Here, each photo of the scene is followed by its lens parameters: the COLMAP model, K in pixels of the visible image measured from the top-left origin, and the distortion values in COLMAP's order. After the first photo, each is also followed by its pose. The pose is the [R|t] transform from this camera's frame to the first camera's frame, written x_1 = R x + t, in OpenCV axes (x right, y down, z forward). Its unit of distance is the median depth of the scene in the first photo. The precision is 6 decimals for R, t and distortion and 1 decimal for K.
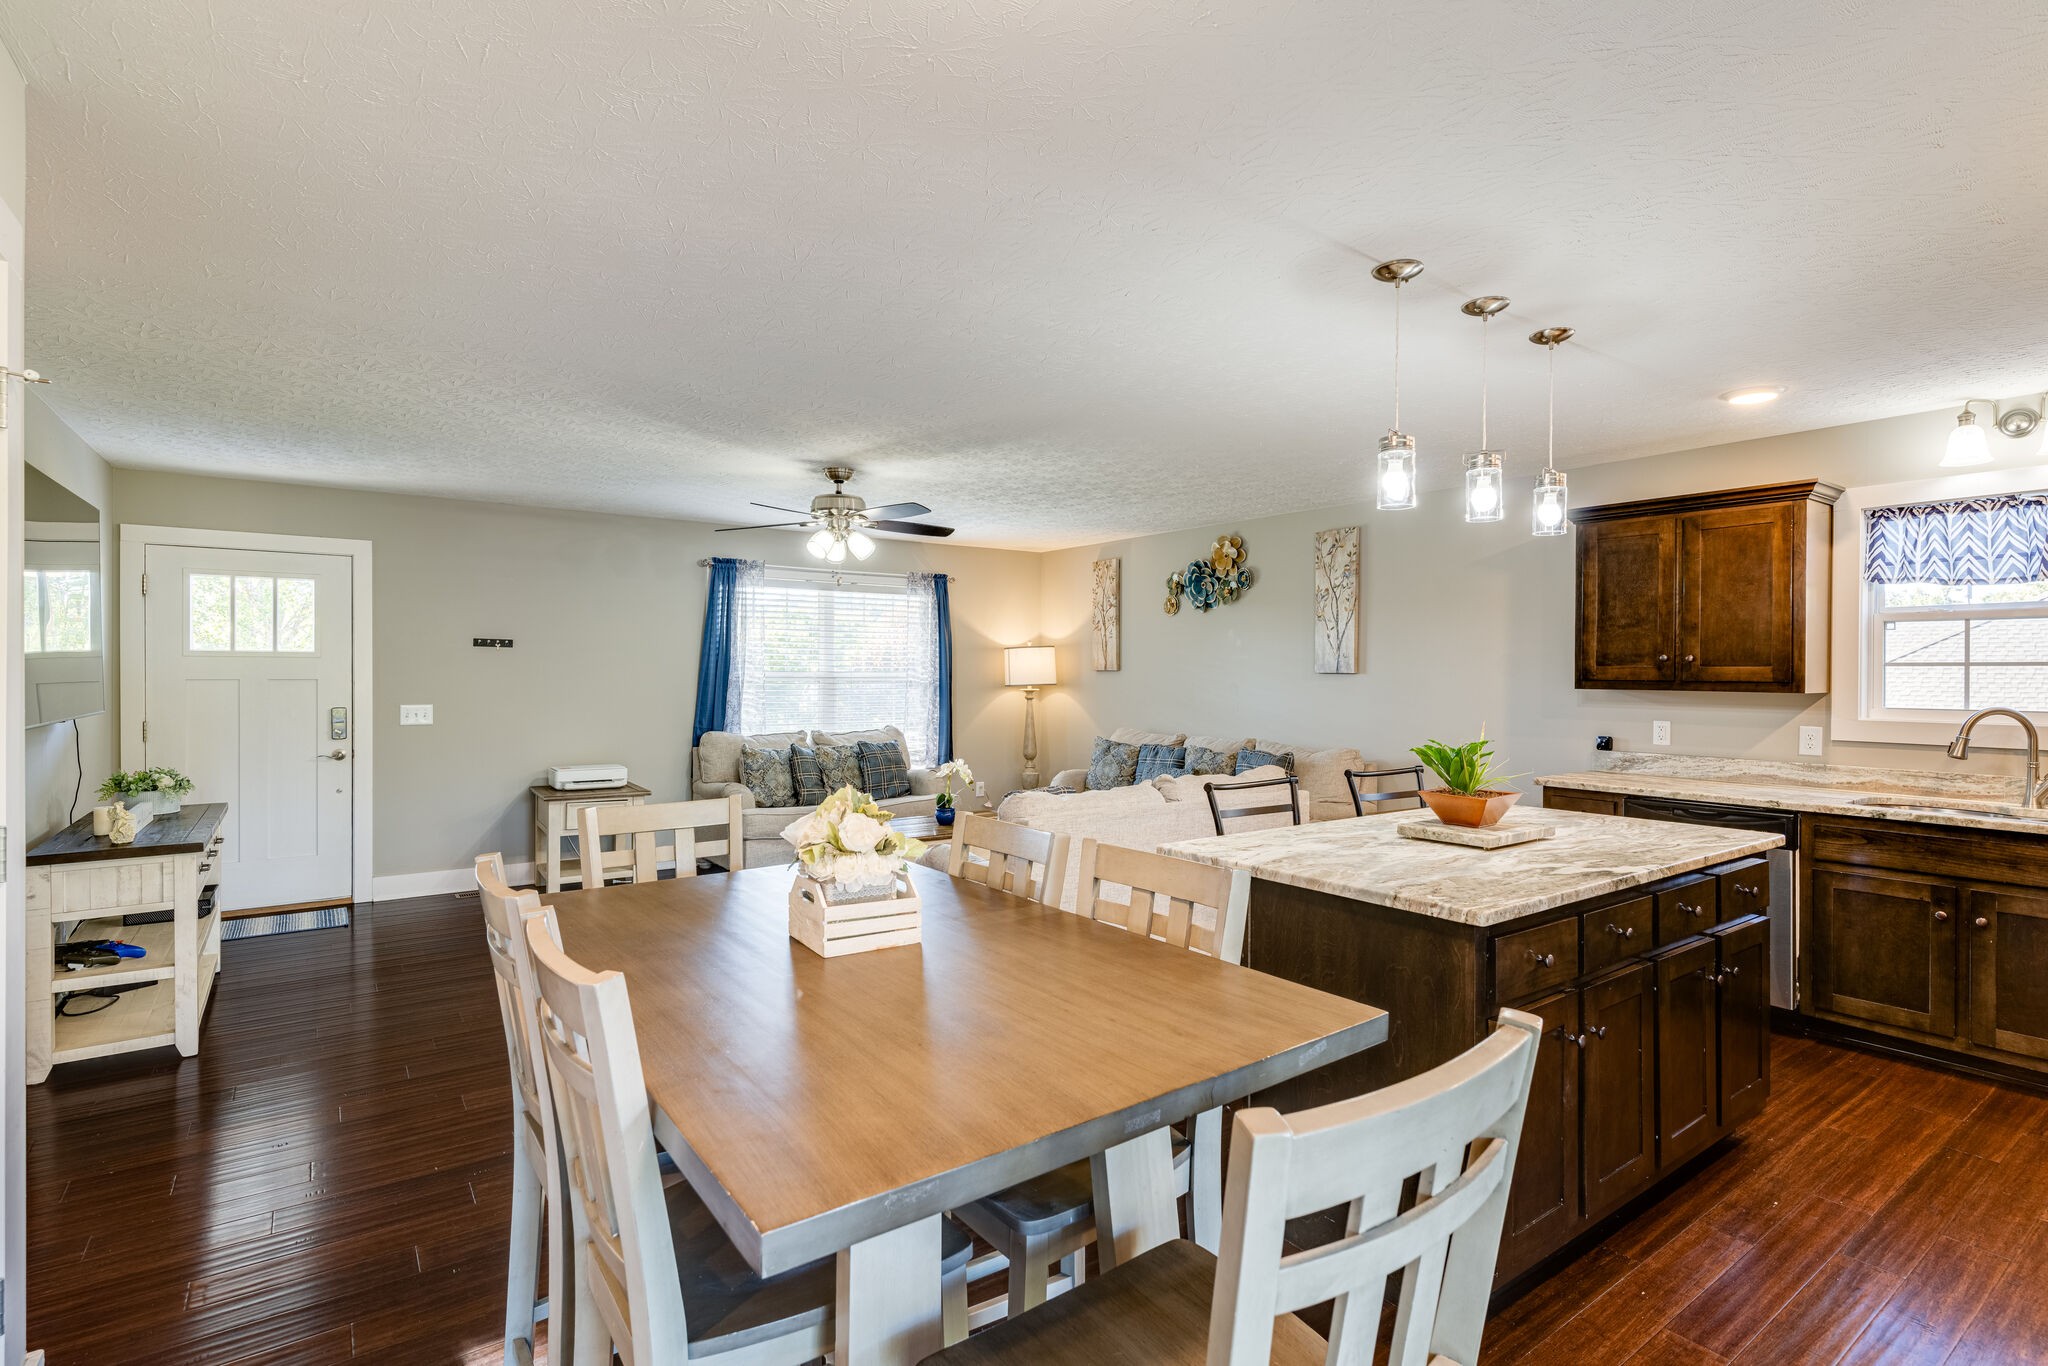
lens RADIAL K [[981.5, 0, 1028.1], [0, 981.5, 673.7], [0, 0, 1]] dist [0.001365, 0.000542]
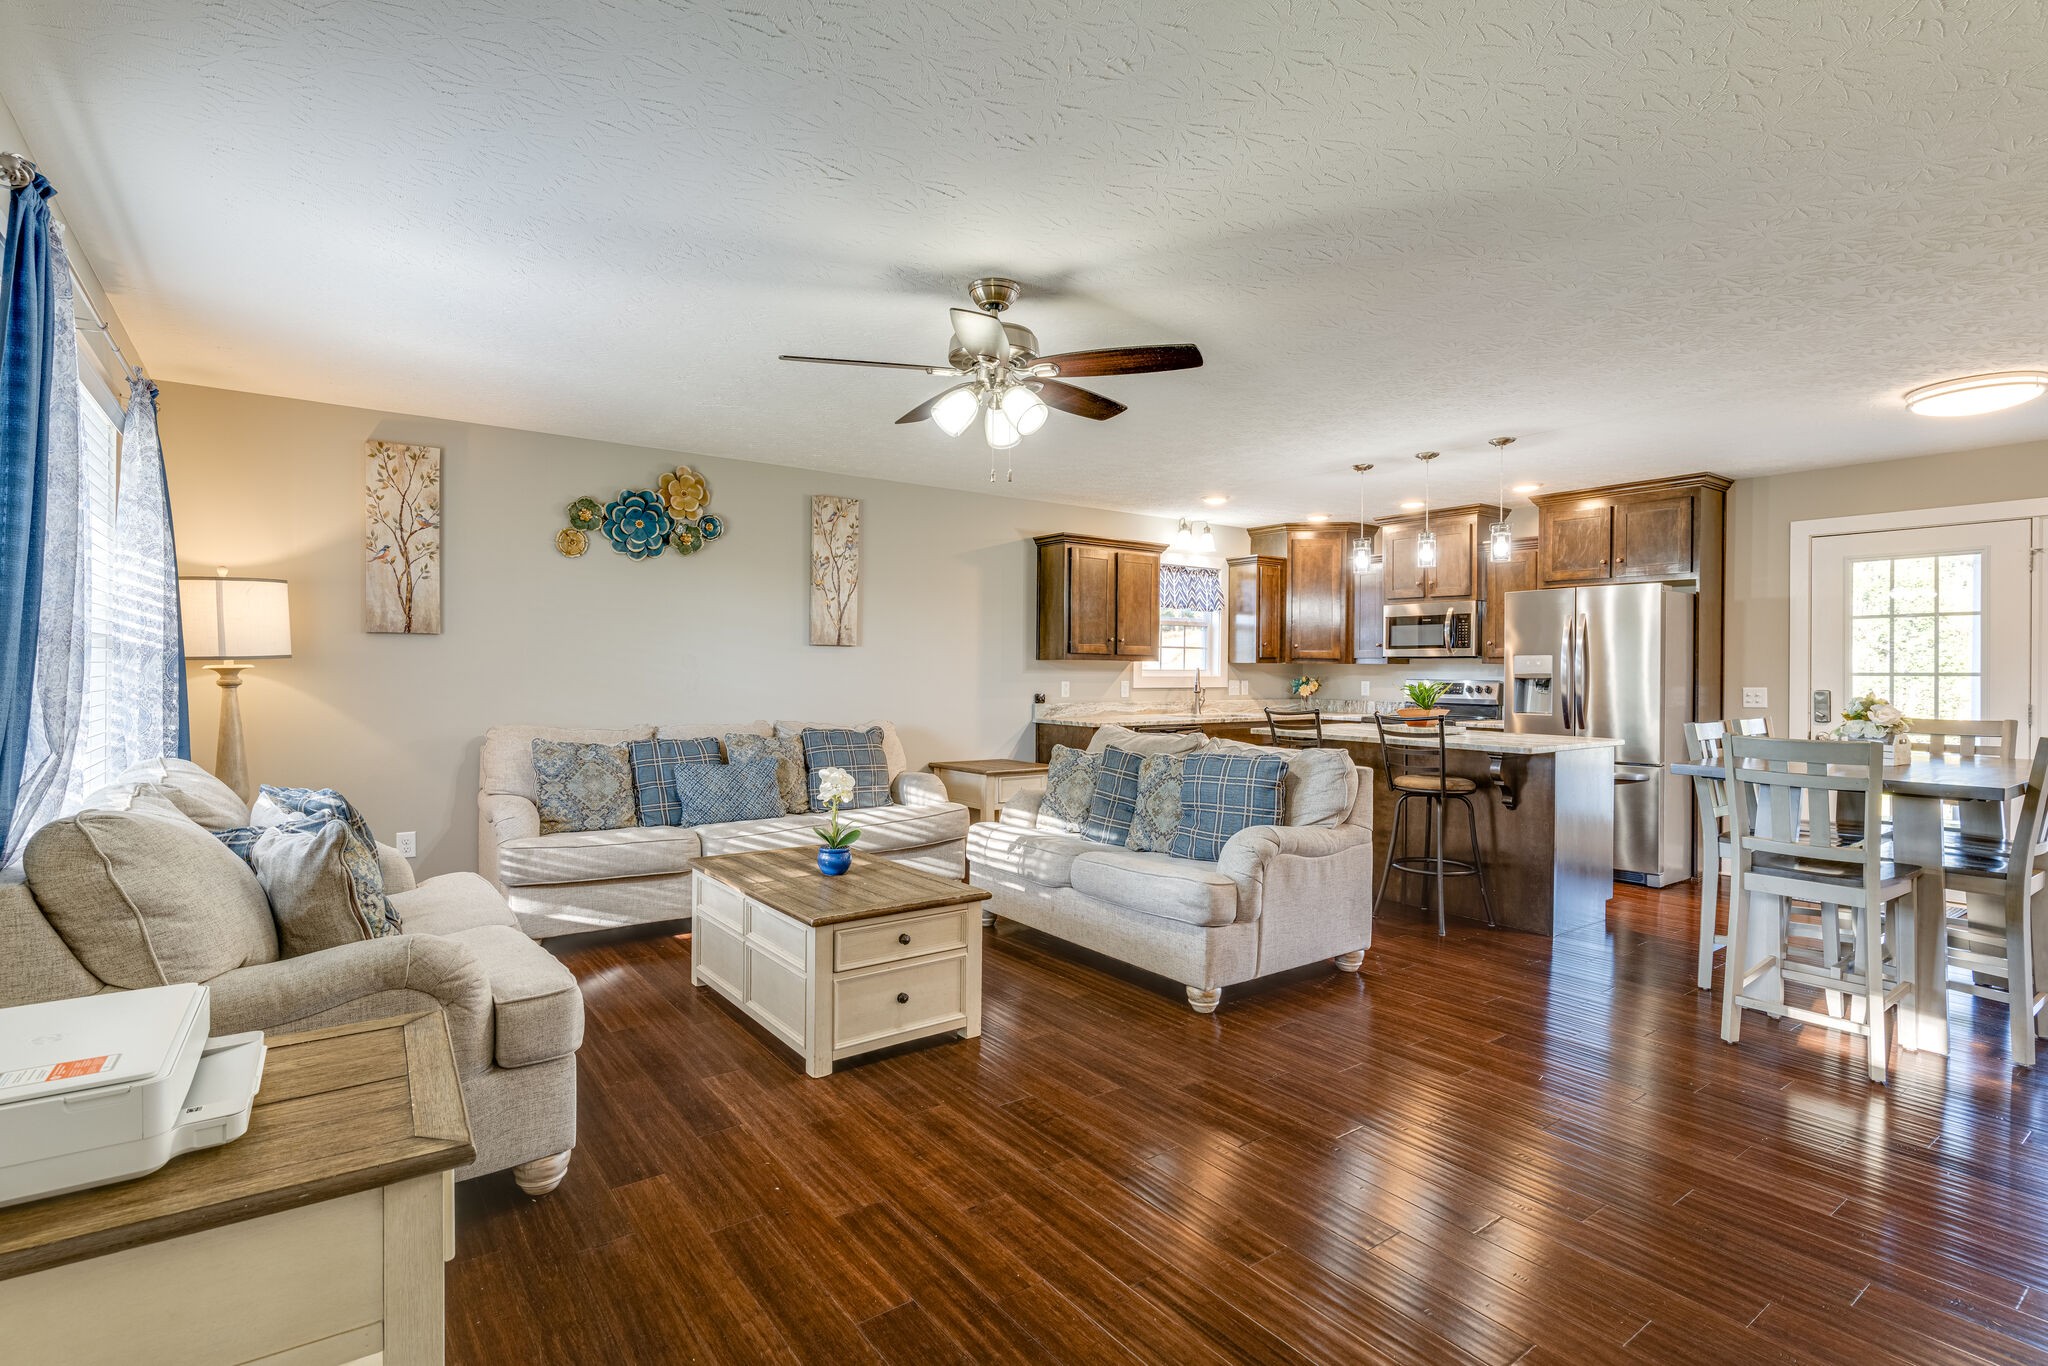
lens RADIAL K [[981.5, 0, 1028.1], [0, 981.5, 673.7], [0, 0, 1]] dist [0.001365, 0.000542]
pose [[-0.009787, -0.008218, 0.999918, -0.655588], [-0.004703, 0.999956, 0.008172, 0.018557], [-0.999941, -0.004622, -0.009825, 0.813815]]
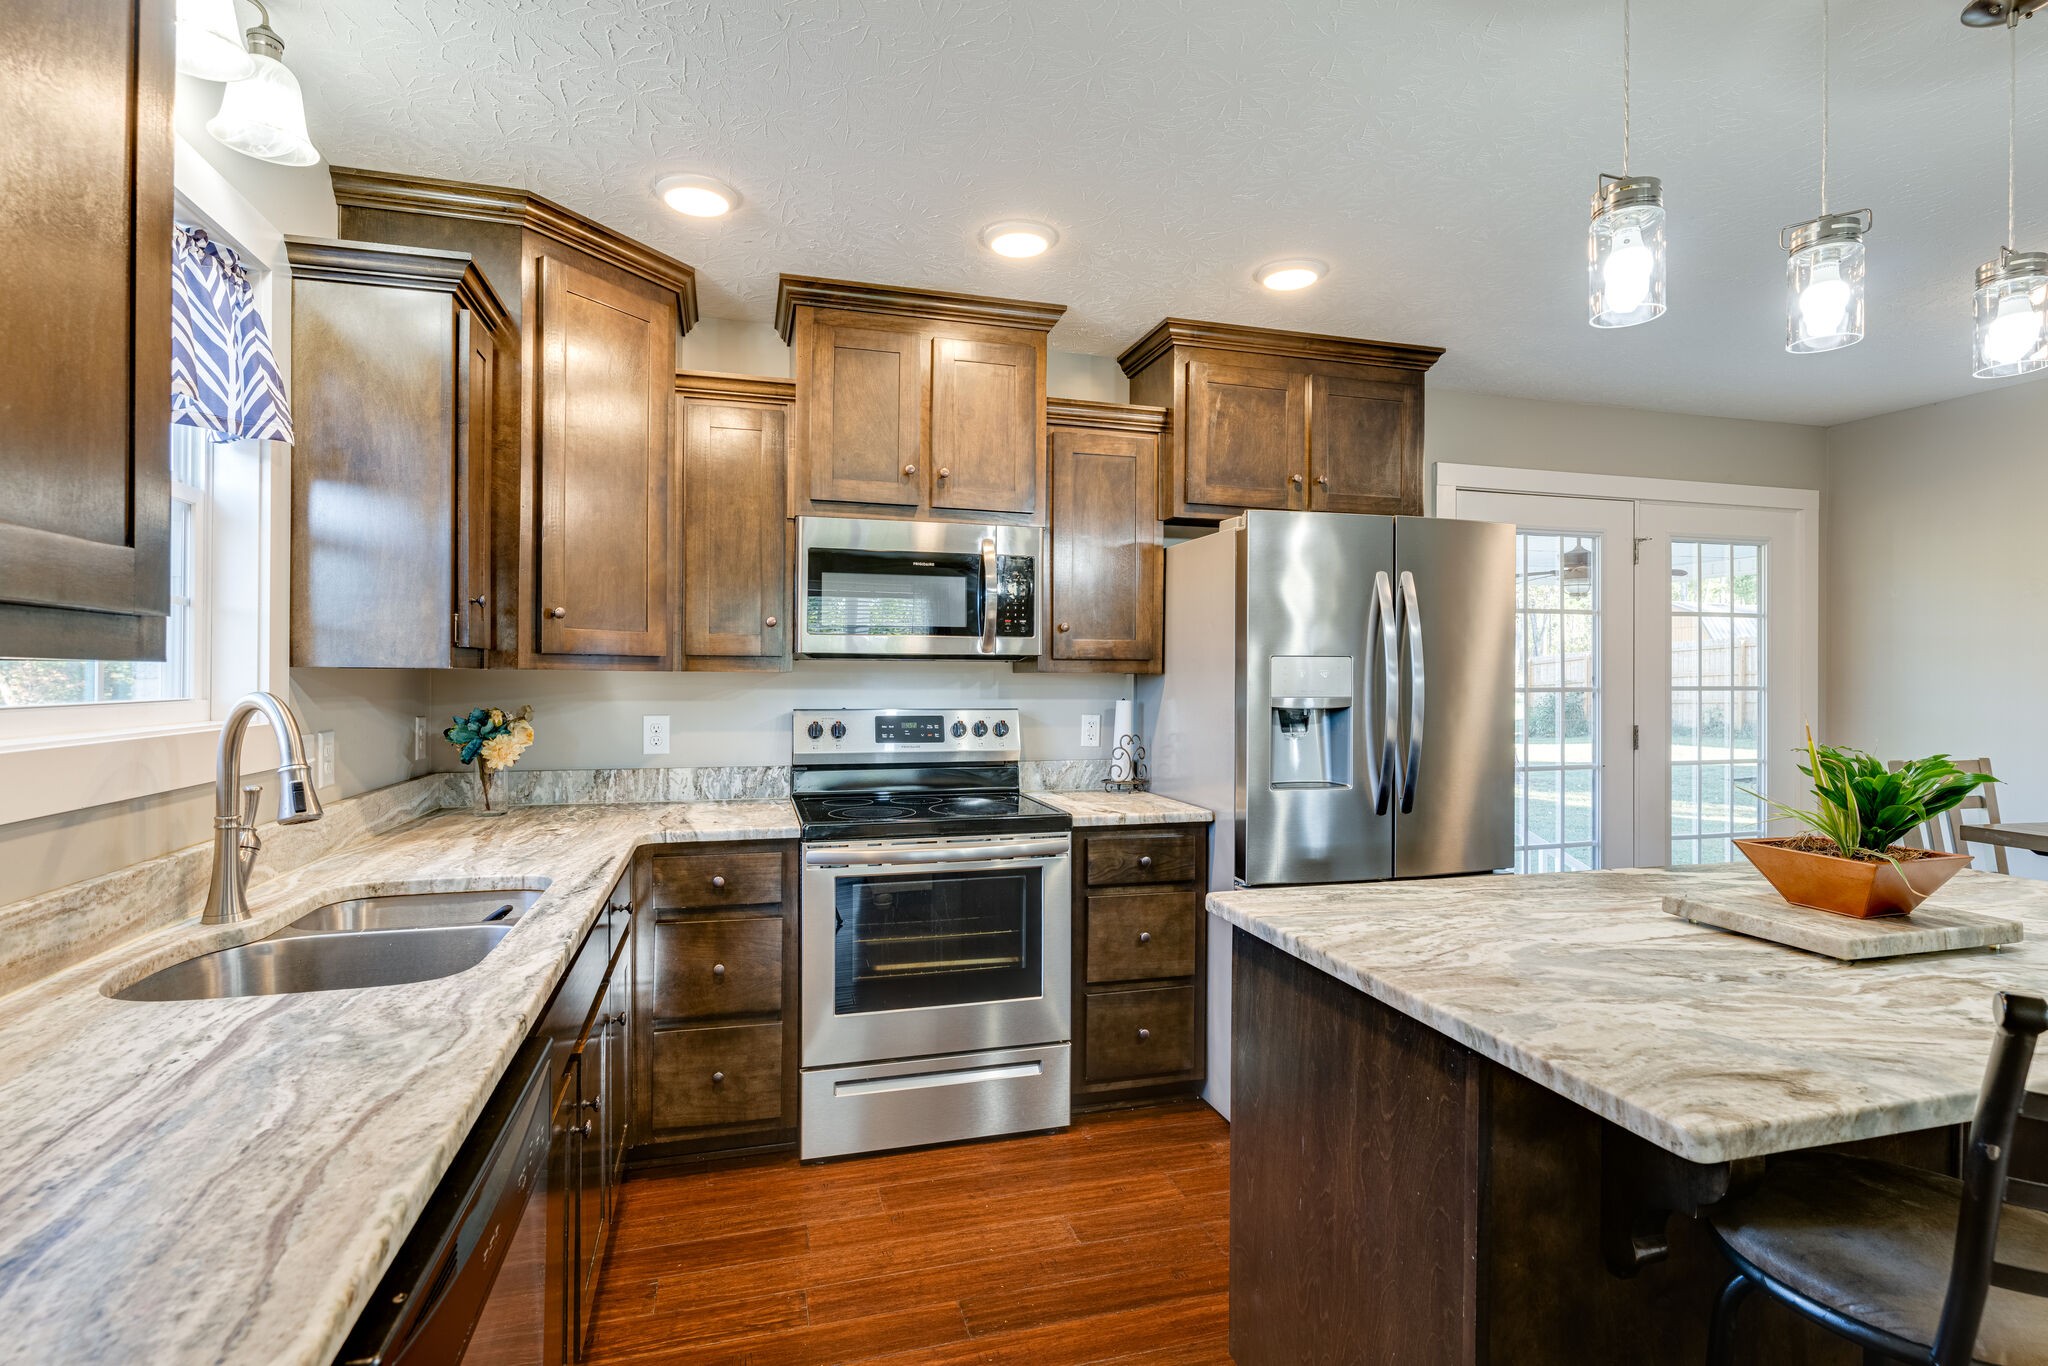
lens RADIAL K [[981.5, 0, 1028.1], [0, 981.5, 673.7], [0, 0, 1]] dist [0.001365, 0.000542]
pose [[-0.942859, -0.006252, 0.333134, 0.320409], [-0.006720, 0.999977, -0.000250, 0.014633], [-0.333125, -0.002474, -0.942879, 0.754061]]
